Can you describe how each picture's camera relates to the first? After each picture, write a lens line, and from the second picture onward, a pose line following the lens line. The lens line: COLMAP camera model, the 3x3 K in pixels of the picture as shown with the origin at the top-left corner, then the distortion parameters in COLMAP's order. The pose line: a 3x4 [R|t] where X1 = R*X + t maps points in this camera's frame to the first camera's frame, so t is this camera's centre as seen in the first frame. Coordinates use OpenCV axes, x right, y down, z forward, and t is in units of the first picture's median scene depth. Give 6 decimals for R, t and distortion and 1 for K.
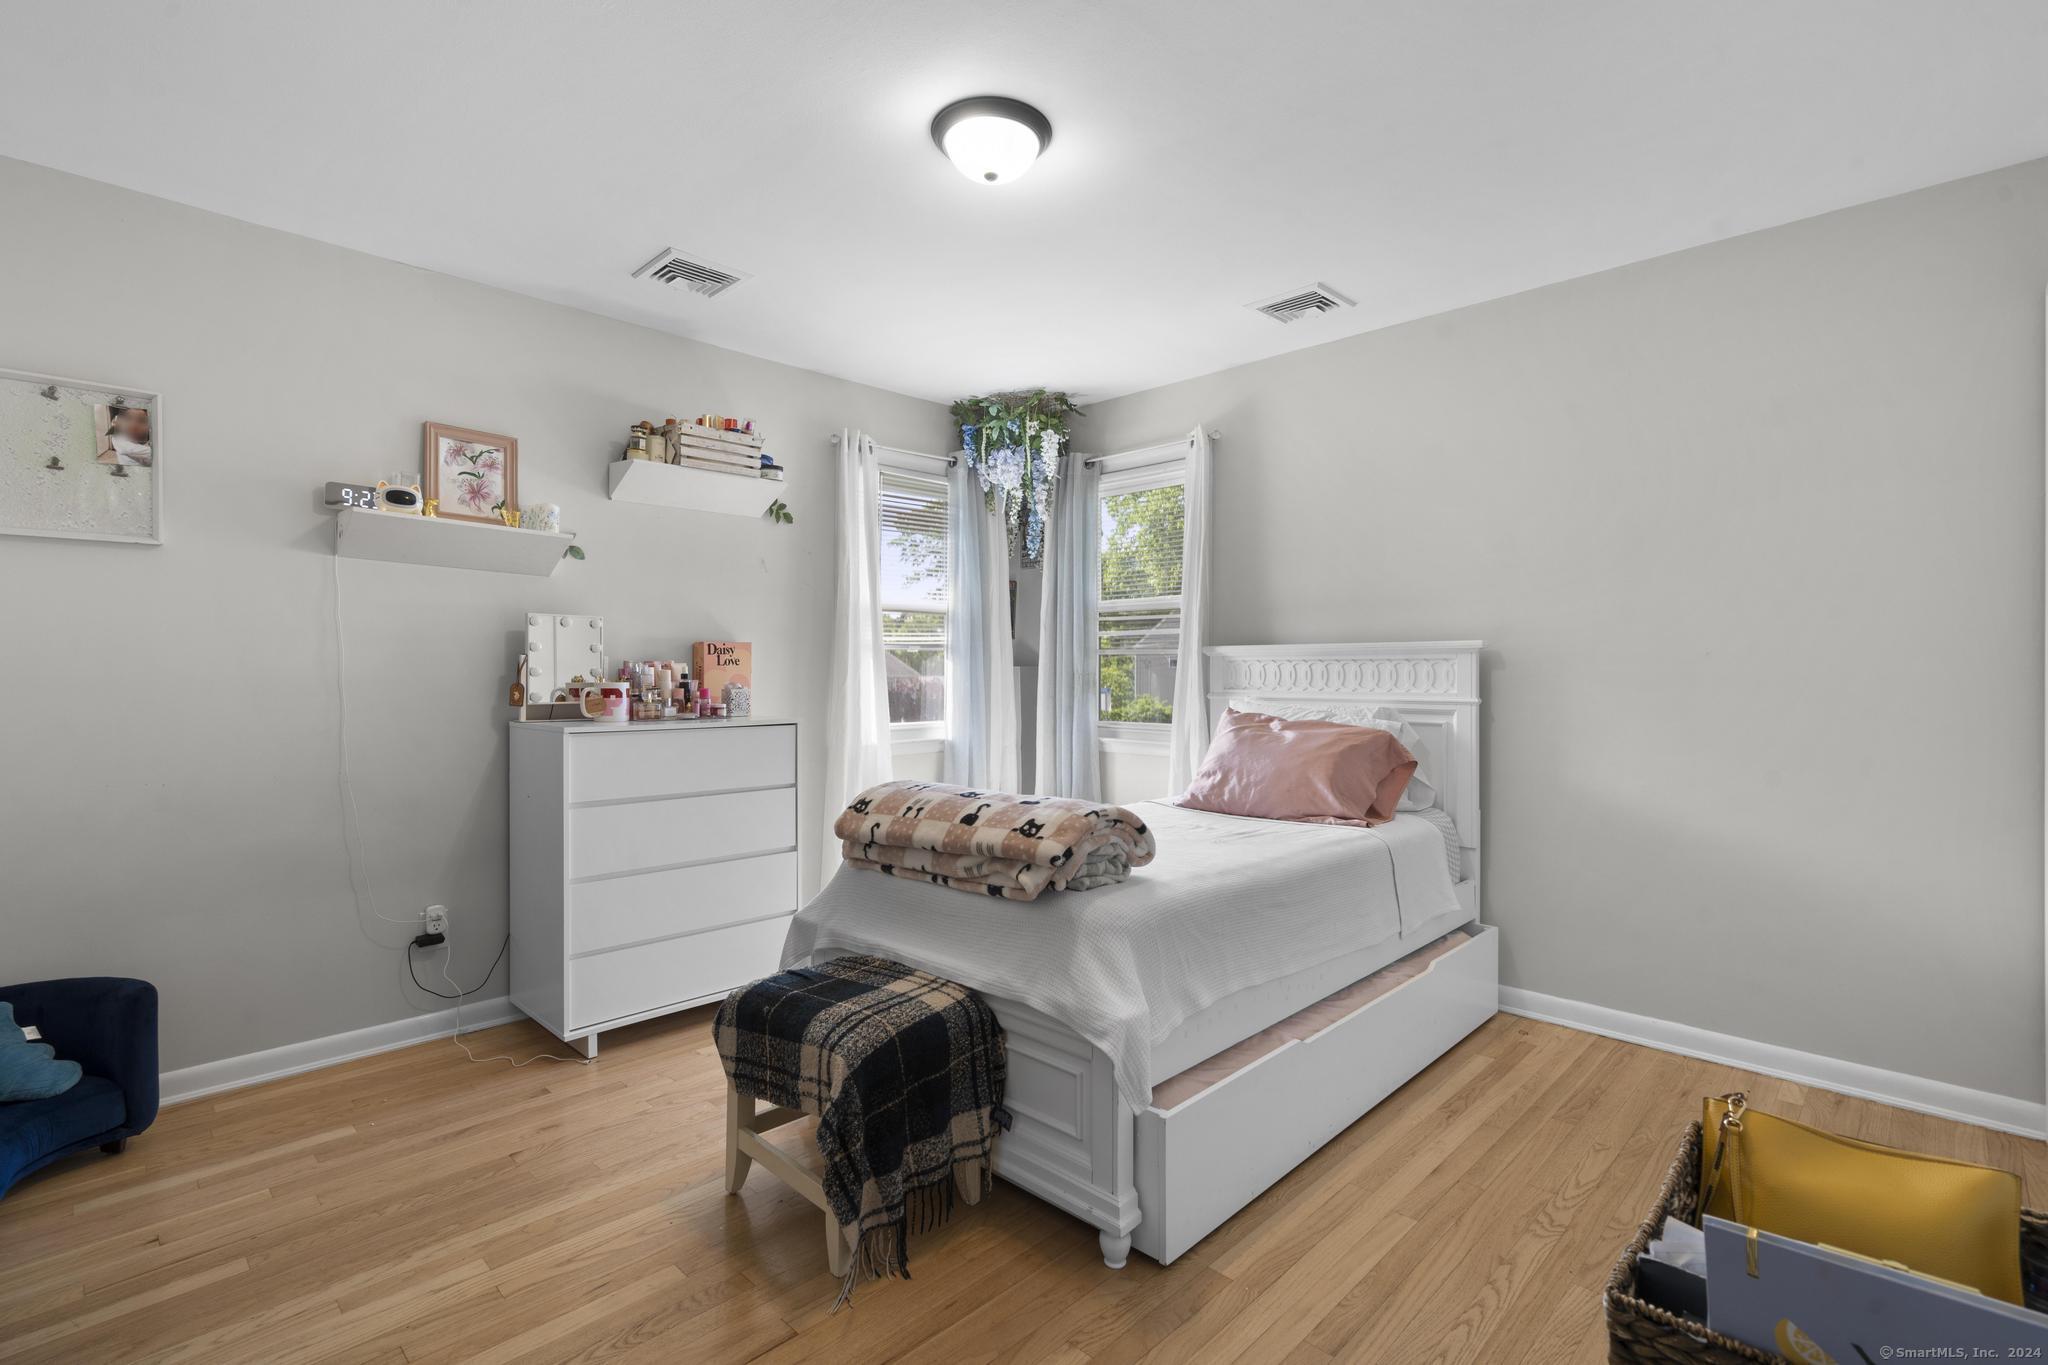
lens RADIAL K [[944.7, 0, 998.2], [0, 944.7, 675.9], [0, 0, 1]] dist [-0.005528, 0.004745]
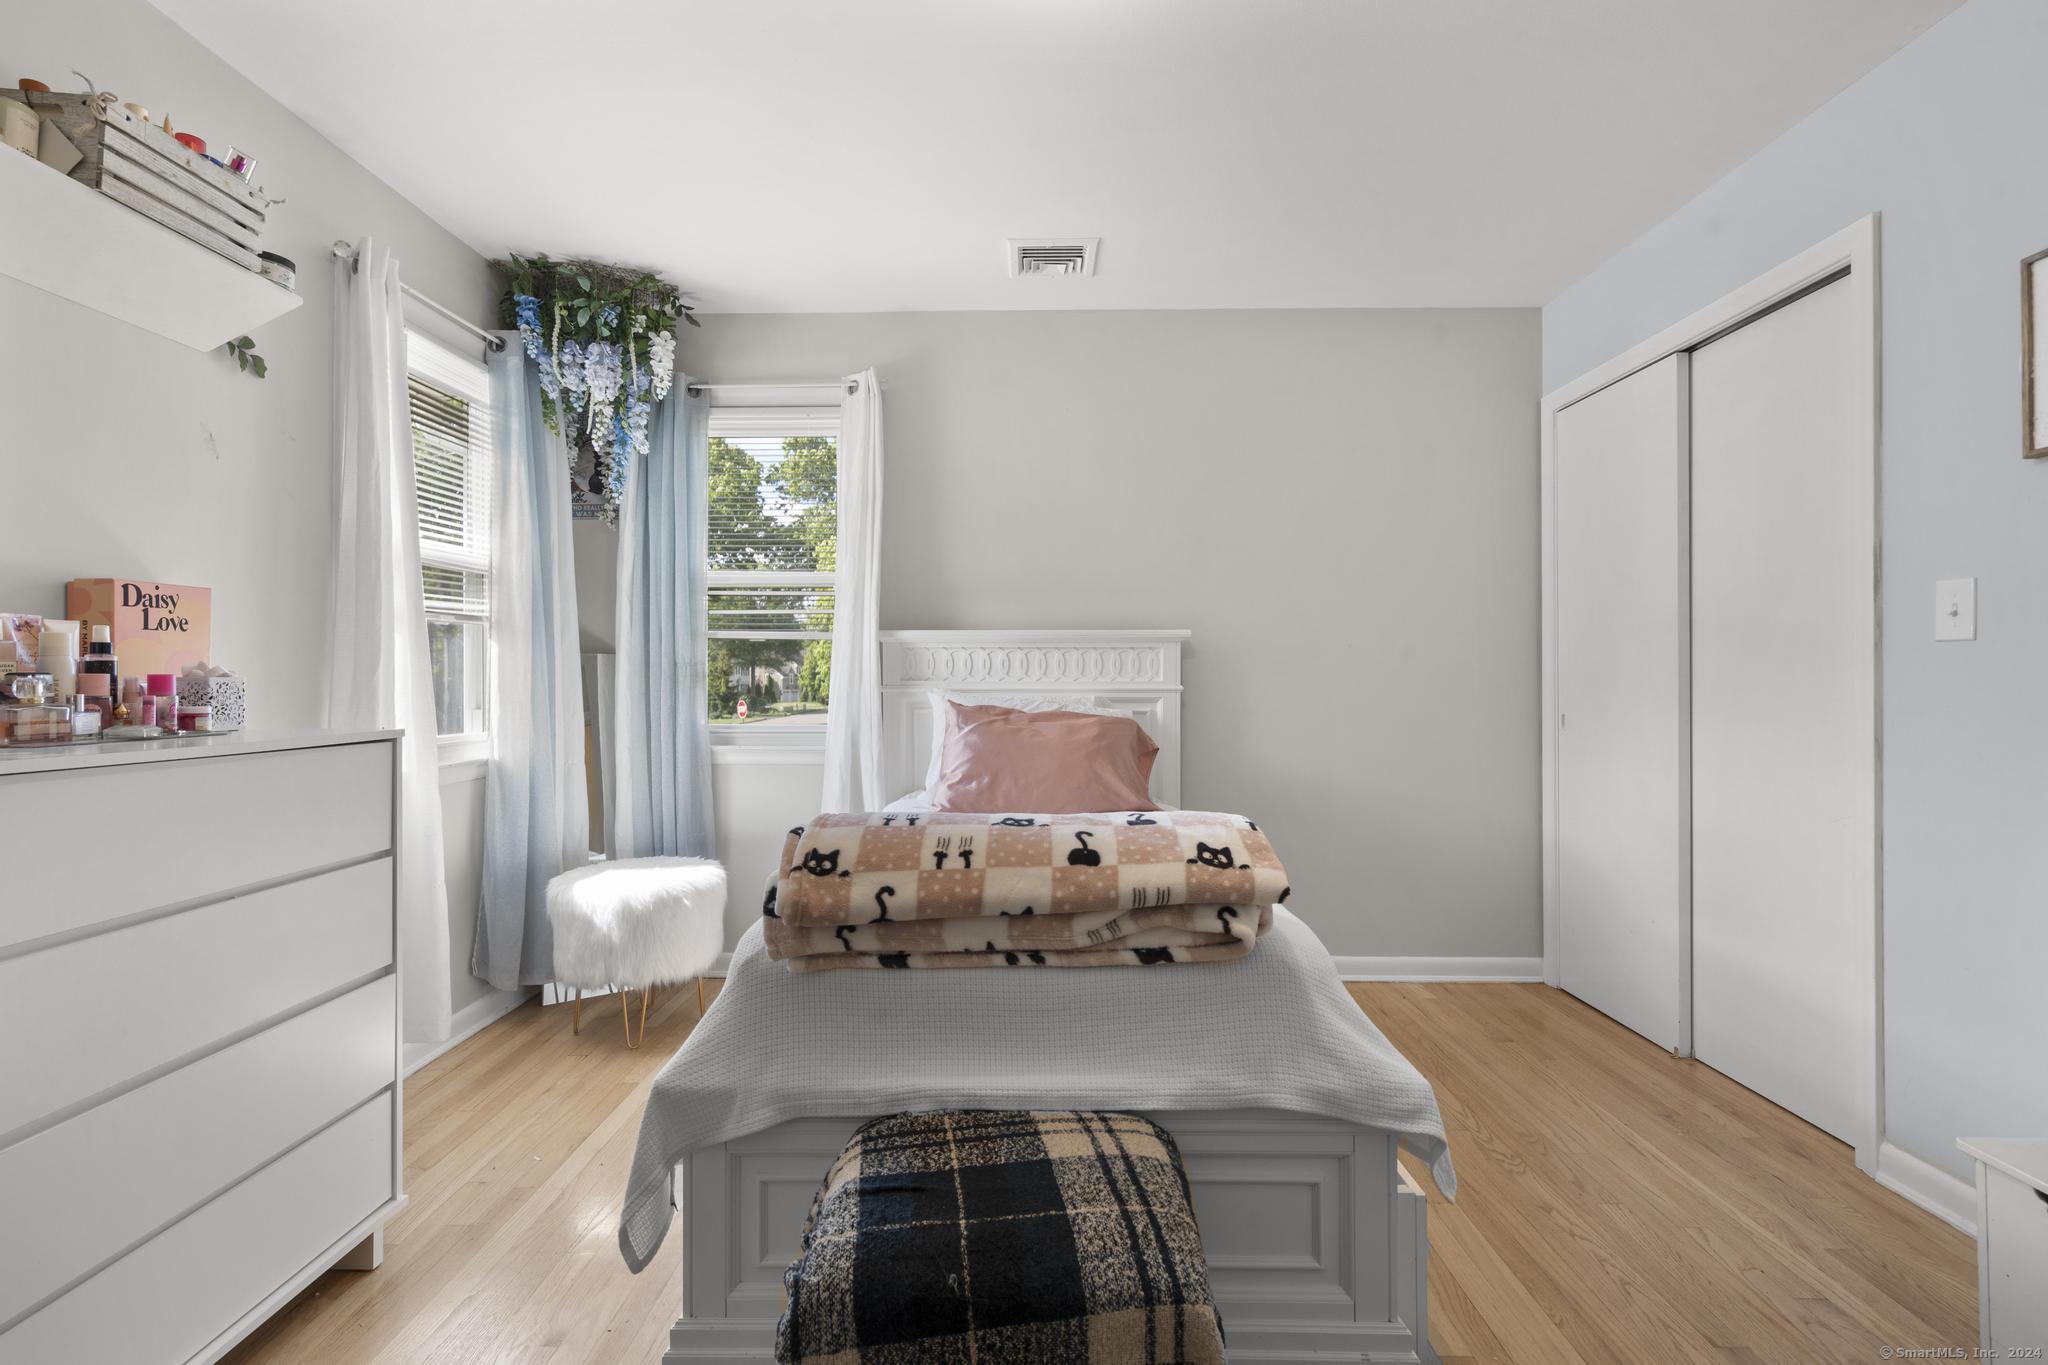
lens RADIAL K [[944.7, 0, 1019.8], [0, 944.7, 680.1], [0, 0, 1]] dist [-0.005528, 0.004745]
pose [[0.717785, -0.000461, 0.696265, -0.340917], [0.003280, 0.999991, -0.002719, 0.019470], [-0.696257, 0.004236, 0.717780, 0.363729]]
